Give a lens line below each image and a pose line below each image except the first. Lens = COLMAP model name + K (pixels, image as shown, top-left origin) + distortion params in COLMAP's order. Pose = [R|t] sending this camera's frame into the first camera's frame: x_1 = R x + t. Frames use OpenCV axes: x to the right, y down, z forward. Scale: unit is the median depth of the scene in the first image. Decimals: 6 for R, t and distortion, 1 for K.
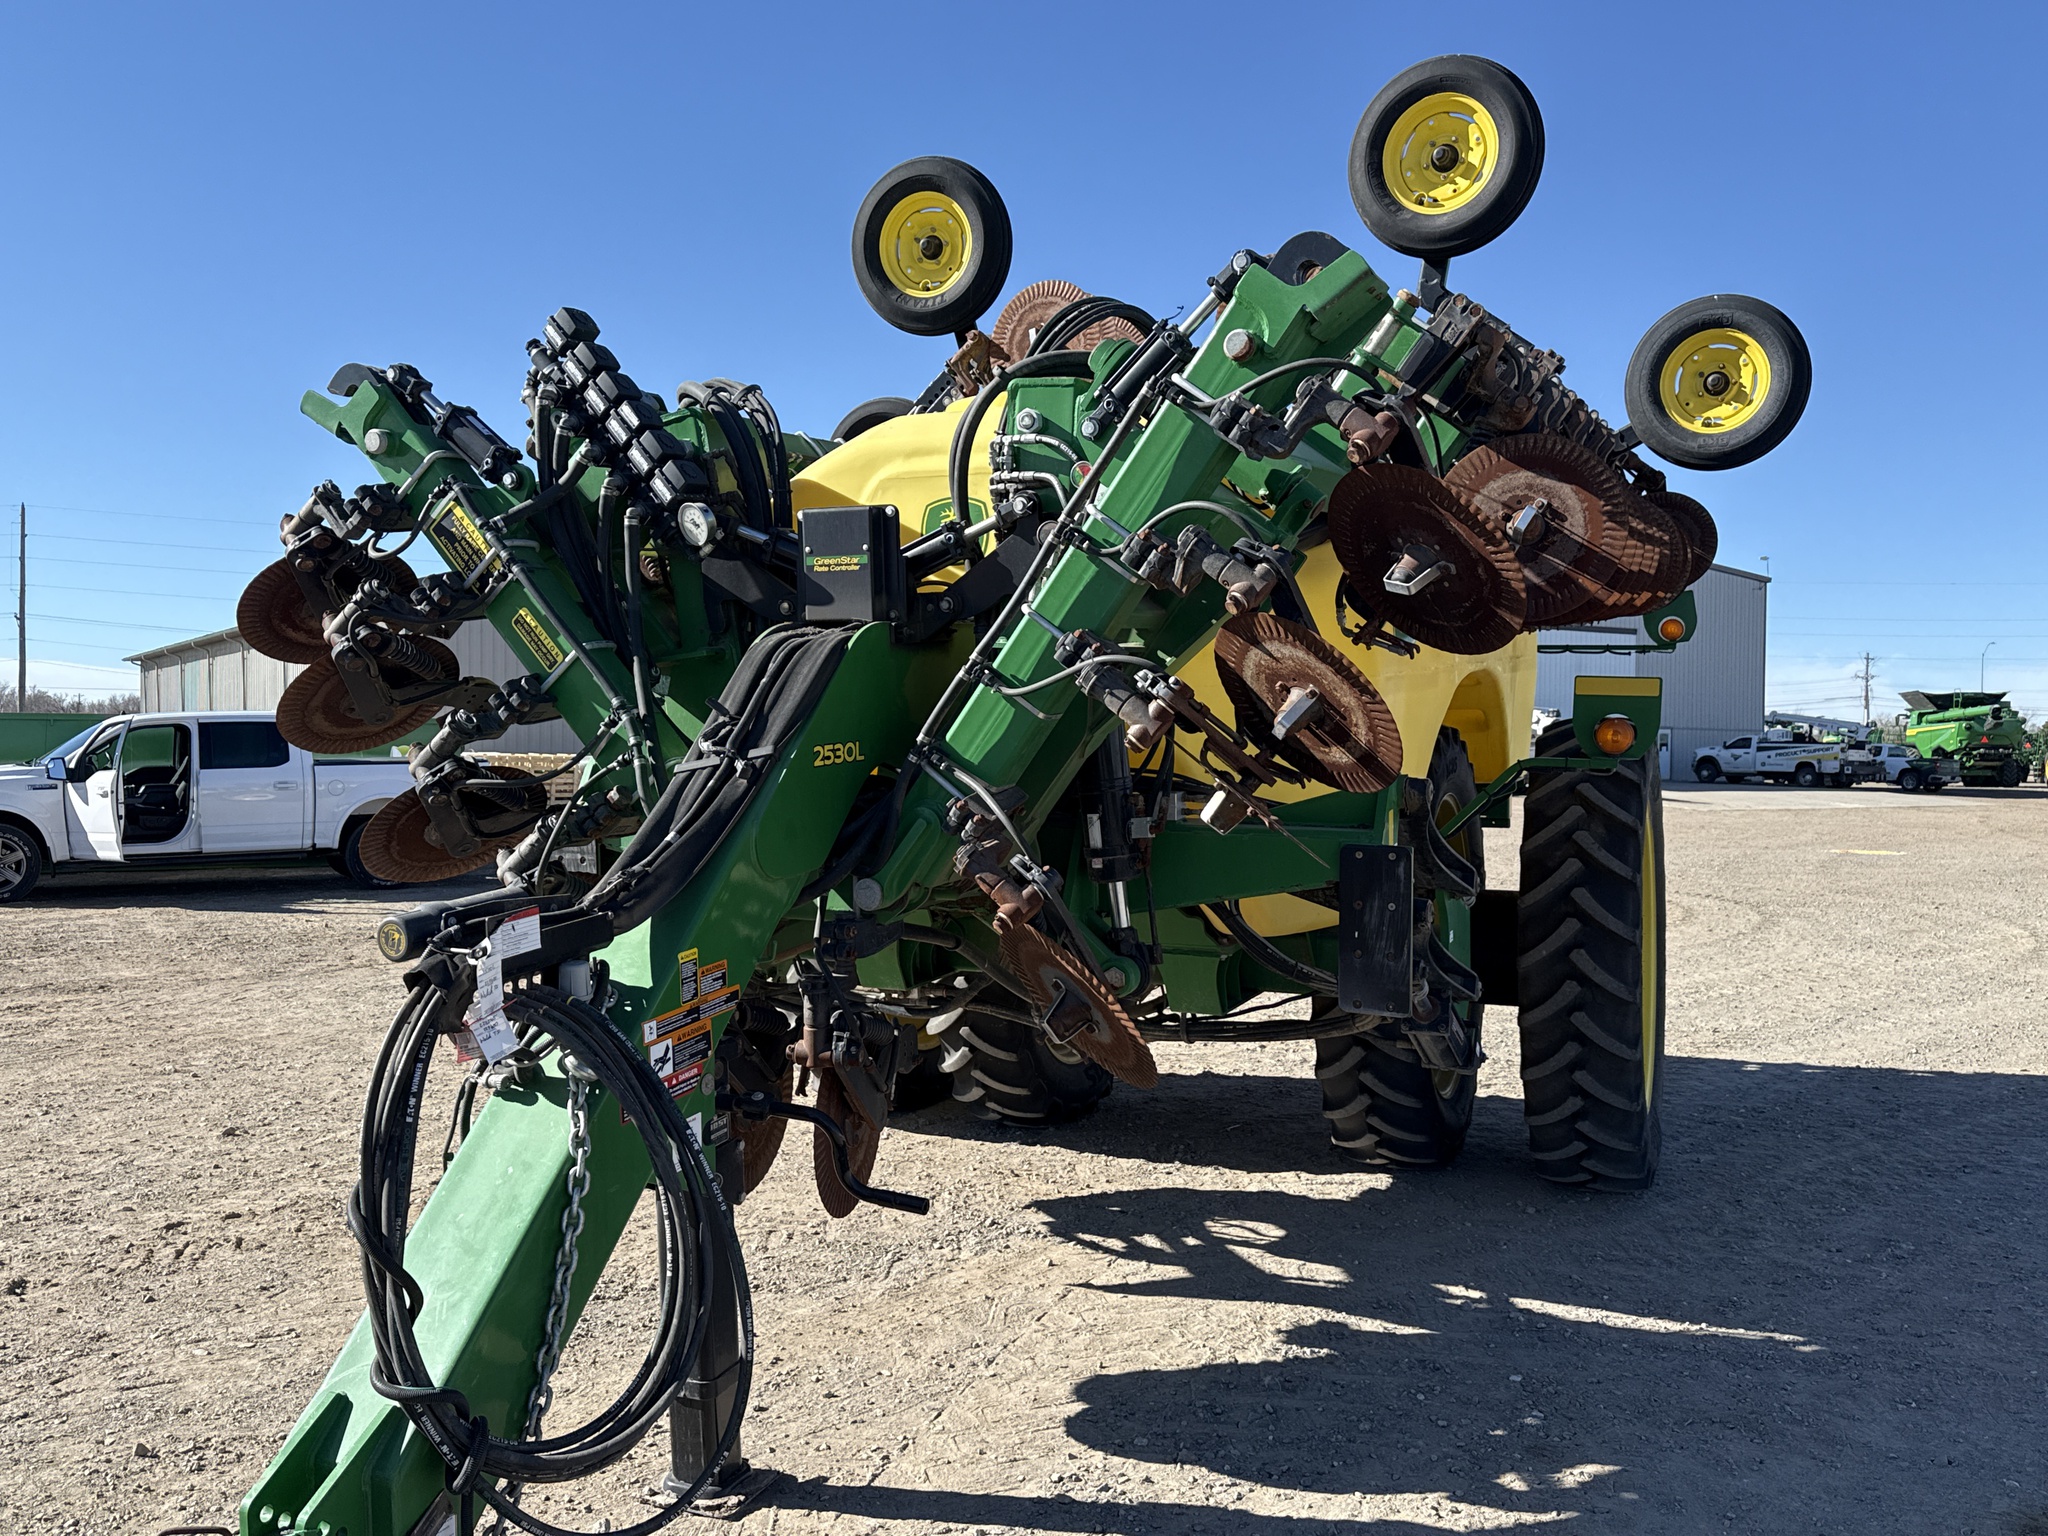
lens RADIAL K [[1683.9, 0, 1024.0], [0, 1683.9, 768.0], [0, 0, 1]] dist [0.123761, -0.208661]
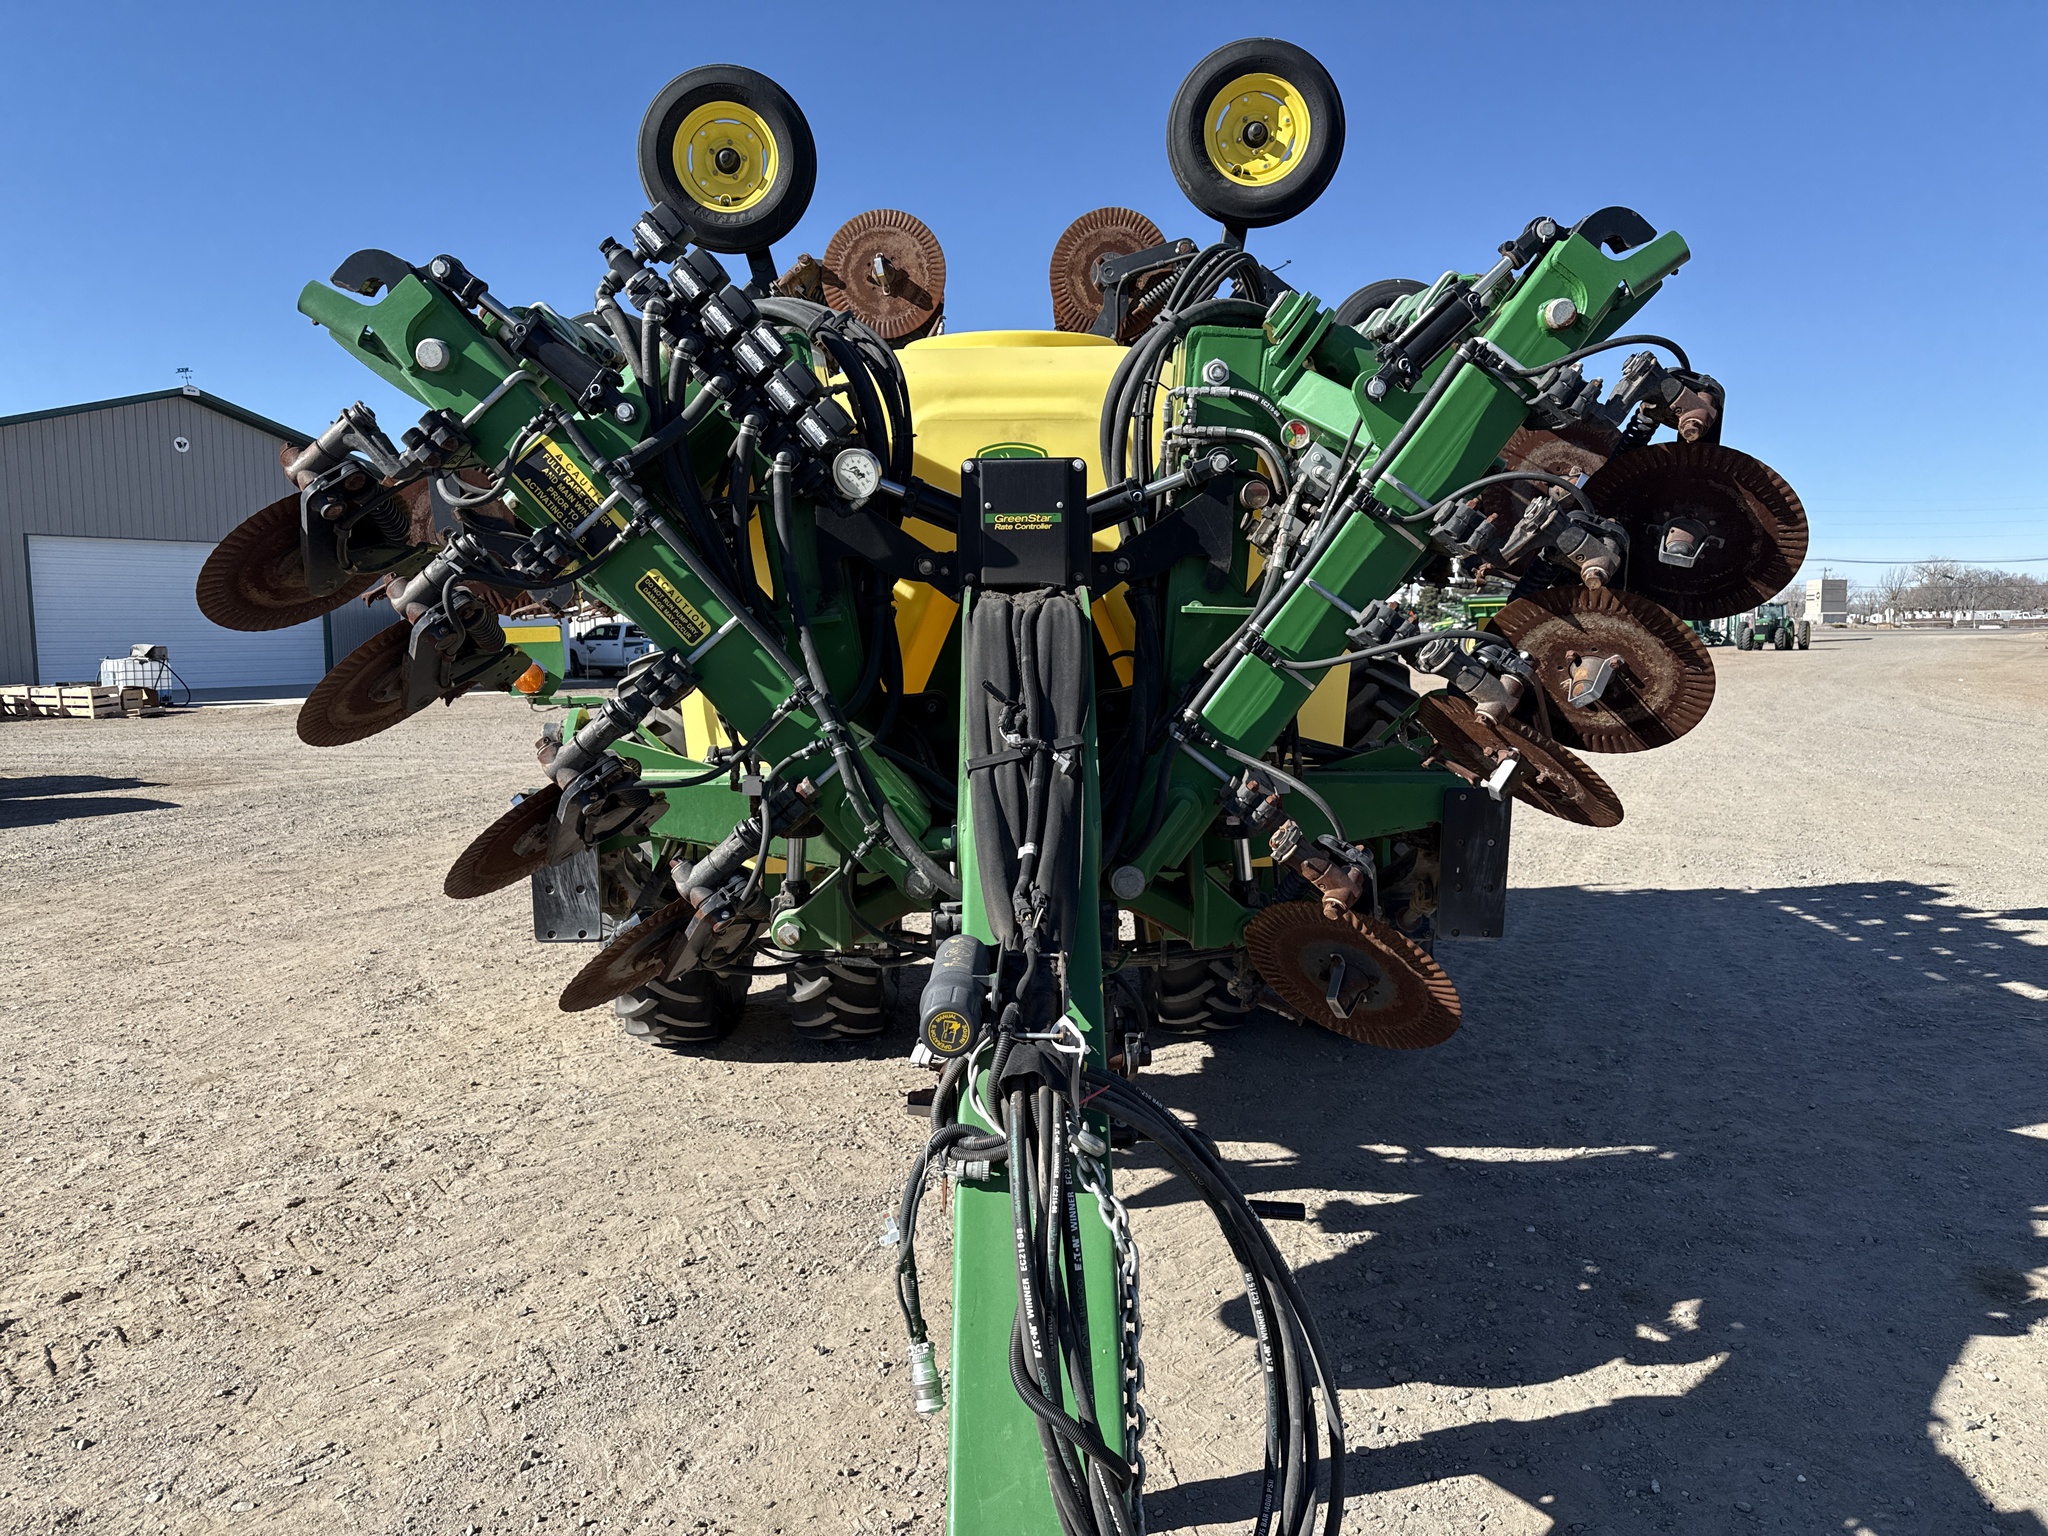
lens RADIAL K [[1411.6, 0, 1024.0], [0, 1411.6, 768.0], [0, 0, 1]] dist [0.116031, -0.202422]
pose [[0.912423, -0.059524, 0.404898, -0.415466], [0.024906, 0.995609, 0.090239, -0.055118], [-0.408491, -0.072252, 0.909898, 0.280005]]
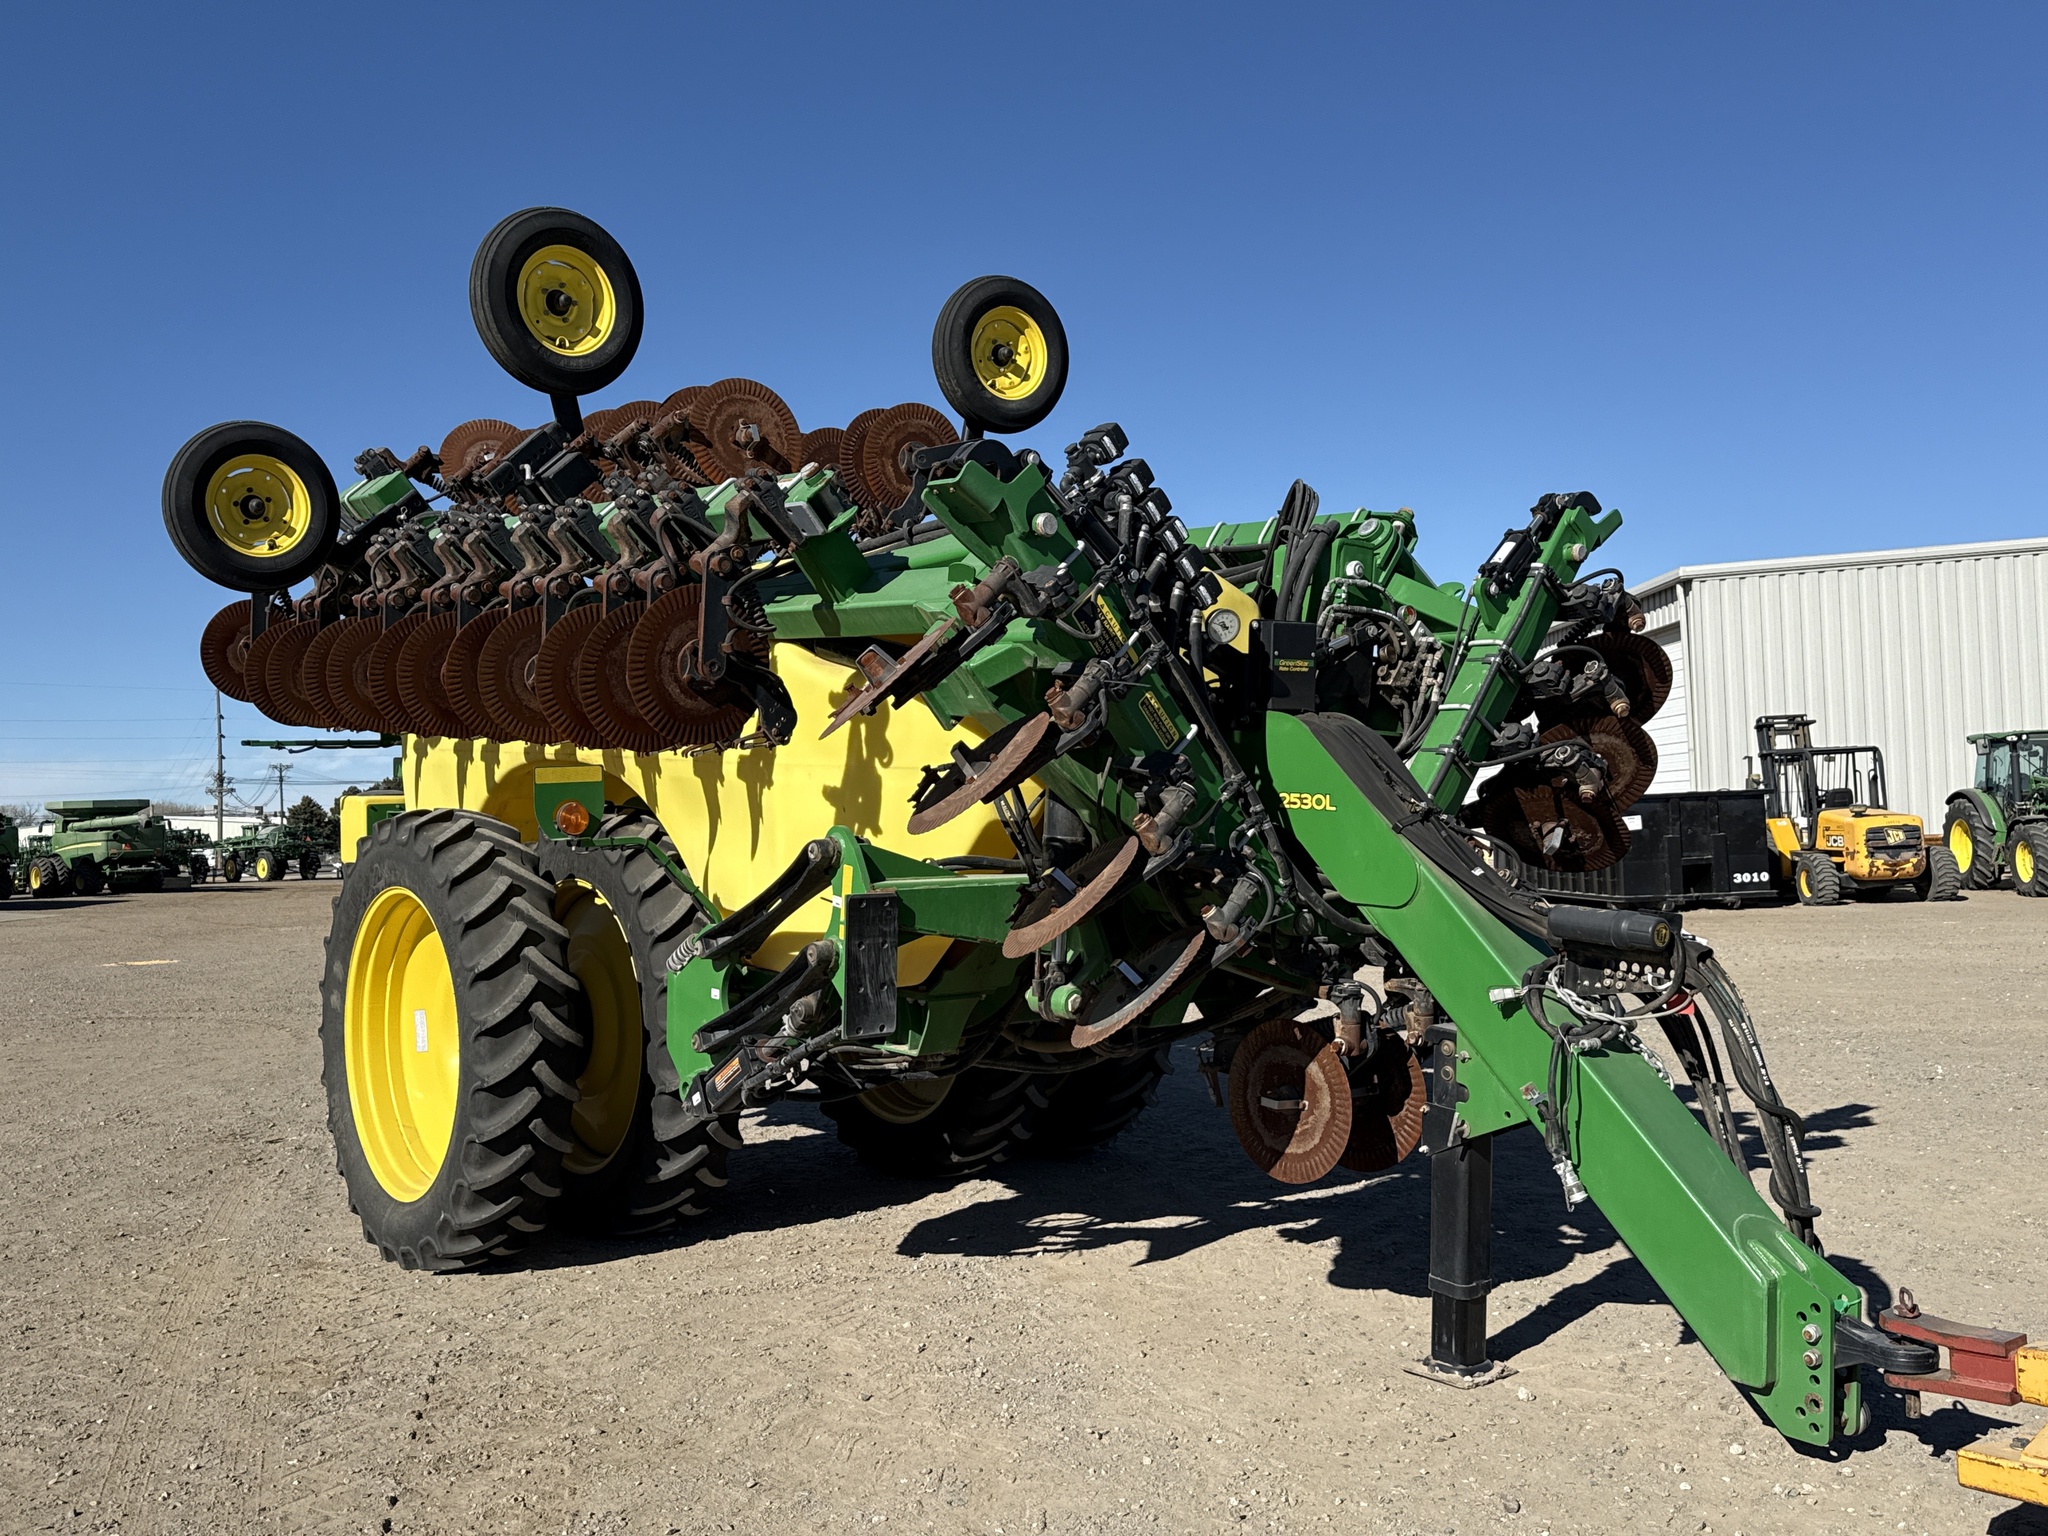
lens RADIAL K [[1843.8, 0, 1017.9], [0, 1843.8, 786.8], [0, 0, 1]] dist [0.116558, -0.000048]
pose [[0.483935, -0.005997, 0.875084, -1.378876], [0.051704, 0.998426, -0.021751, -0.010409], [-0.873575, 0.055772, 0.483483, 0.496614]]
